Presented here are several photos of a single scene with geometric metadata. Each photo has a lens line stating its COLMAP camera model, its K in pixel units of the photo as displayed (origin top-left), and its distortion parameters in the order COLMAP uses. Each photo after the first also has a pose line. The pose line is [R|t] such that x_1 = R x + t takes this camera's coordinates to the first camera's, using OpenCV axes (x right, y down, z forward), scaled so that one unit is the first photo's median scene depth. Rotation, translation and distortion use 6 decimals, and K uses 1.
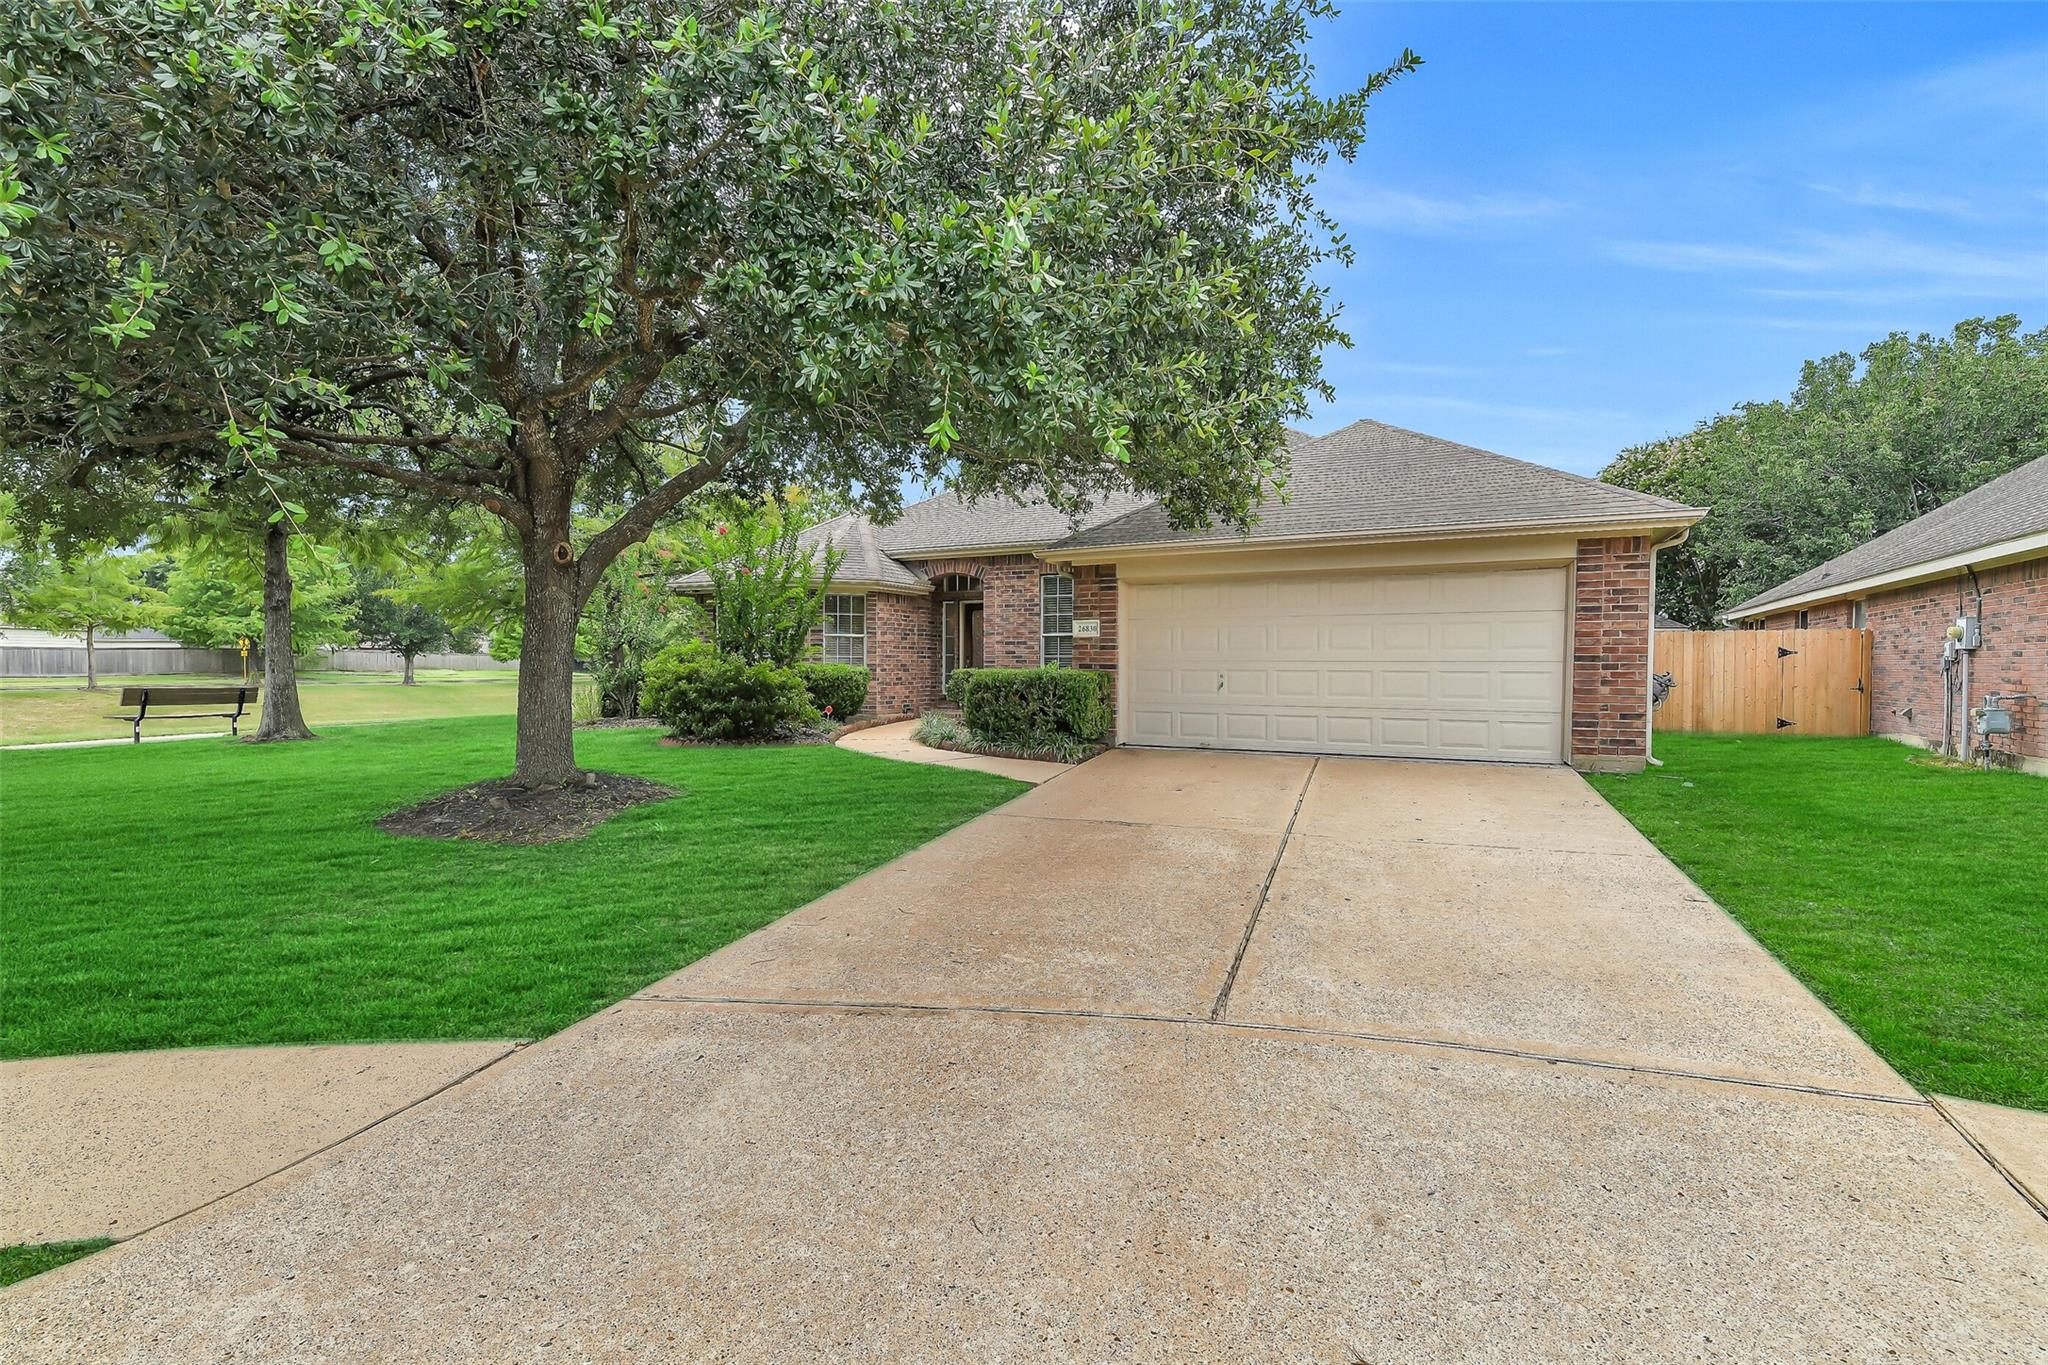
lens RADIAL K [[887.7, 0, 1026.7], [0, 887.7, 682.3], [0, 0, 1]] dist [0.001316, -0.001260]
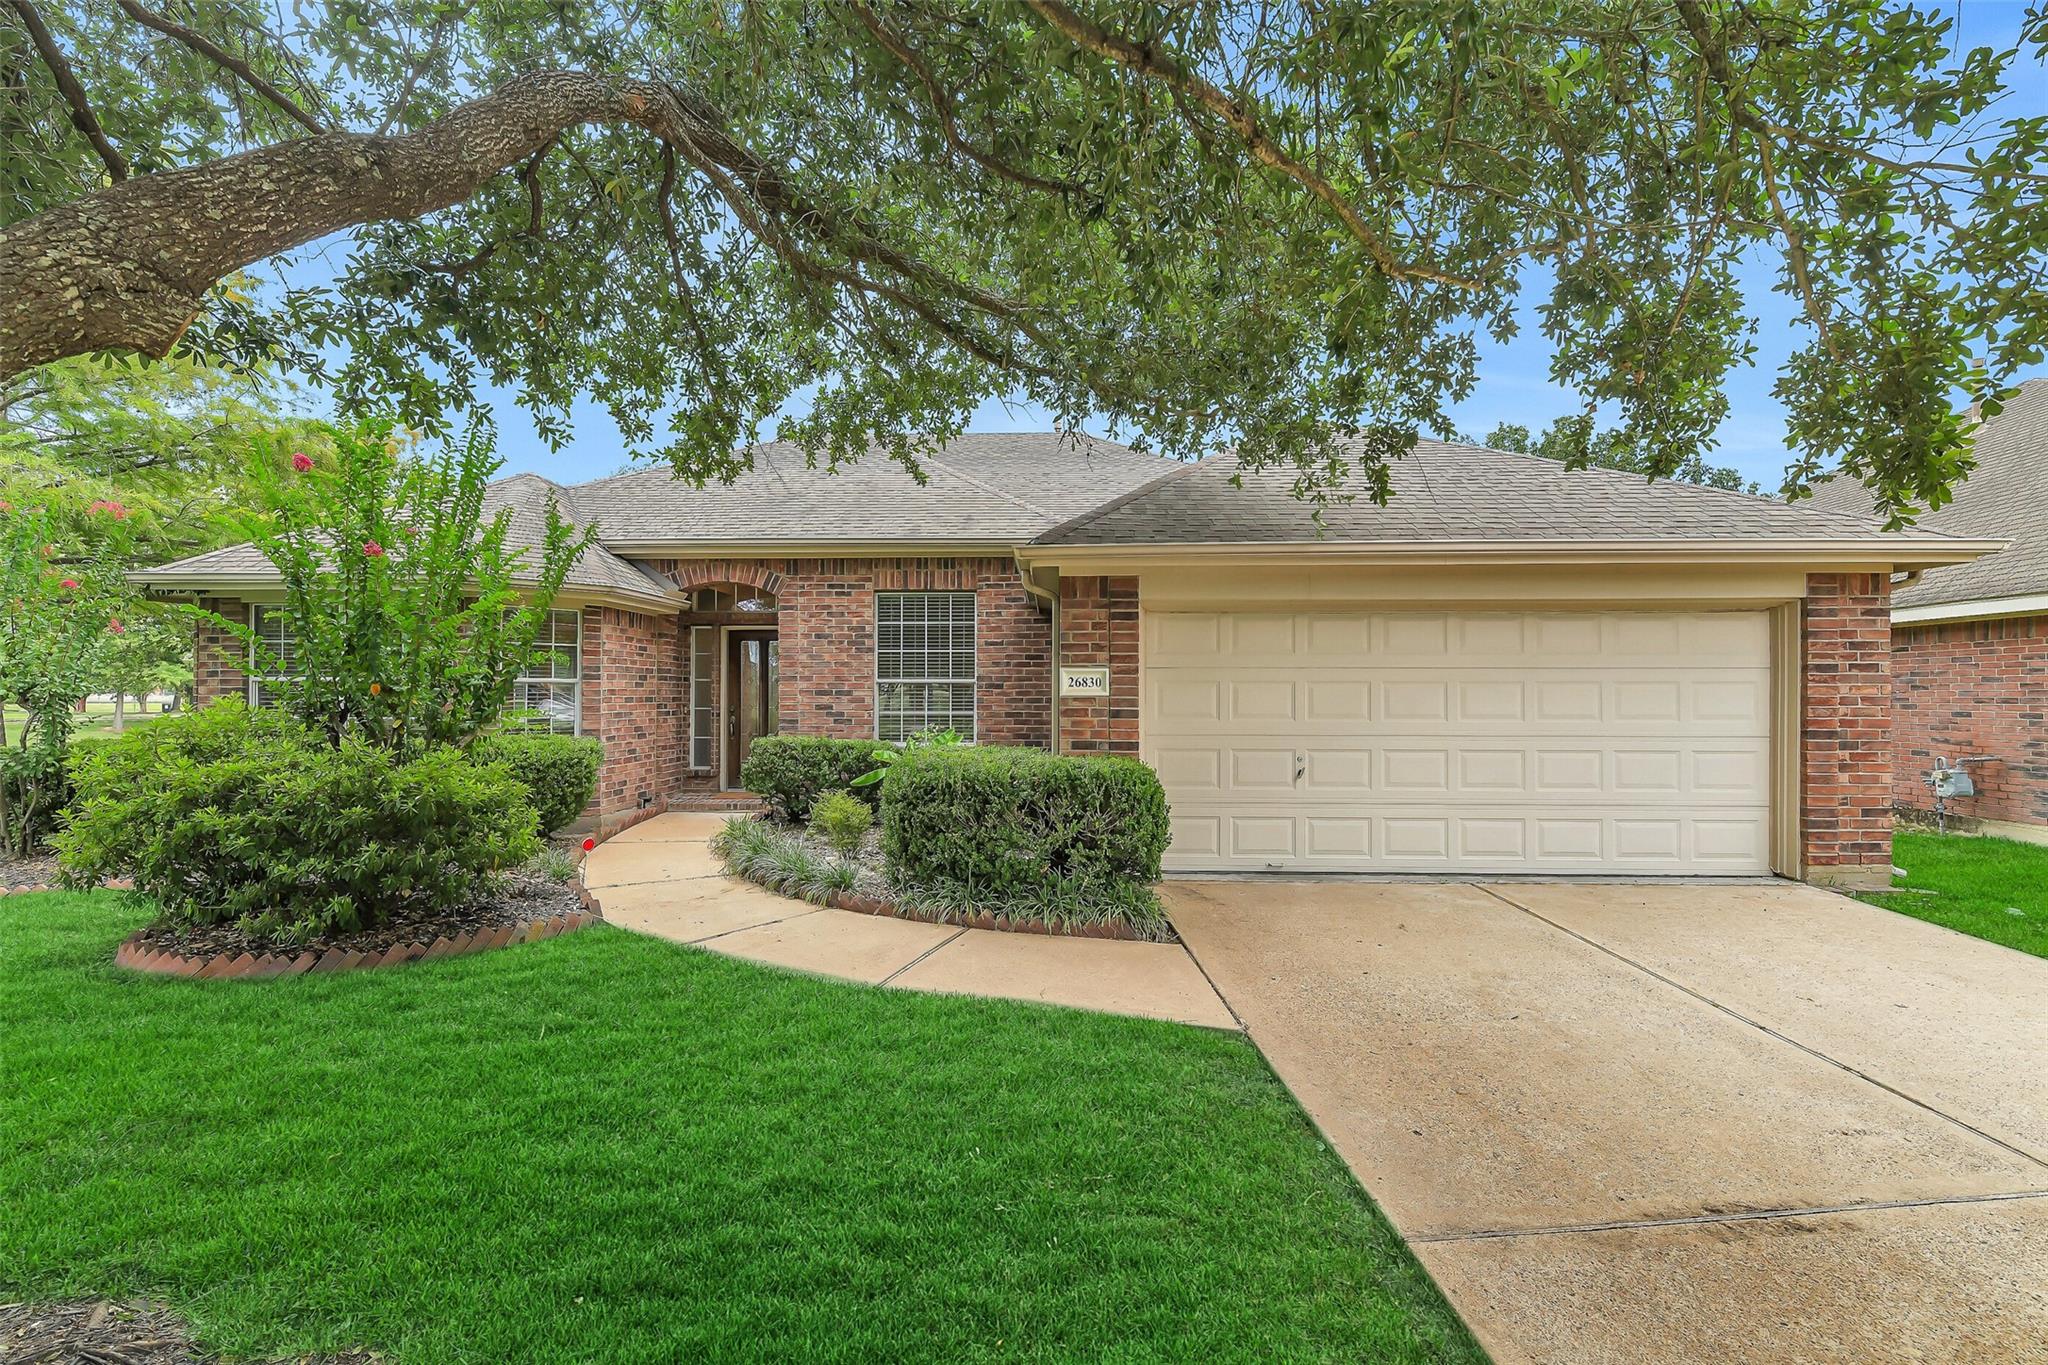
lens RADIAL K [[887.7, 0, 1026.7], [0, 887.7, 682.3], [0, 0, 1]] dist [0.001316, -0.001260]
pose [[0.907155, 0.003136, 0.420786, -0.220671], [0.010039, 0.999526, -0.029092, -0.043792], [-0.420678, 0.030616, 0.906693, 0.478465]]
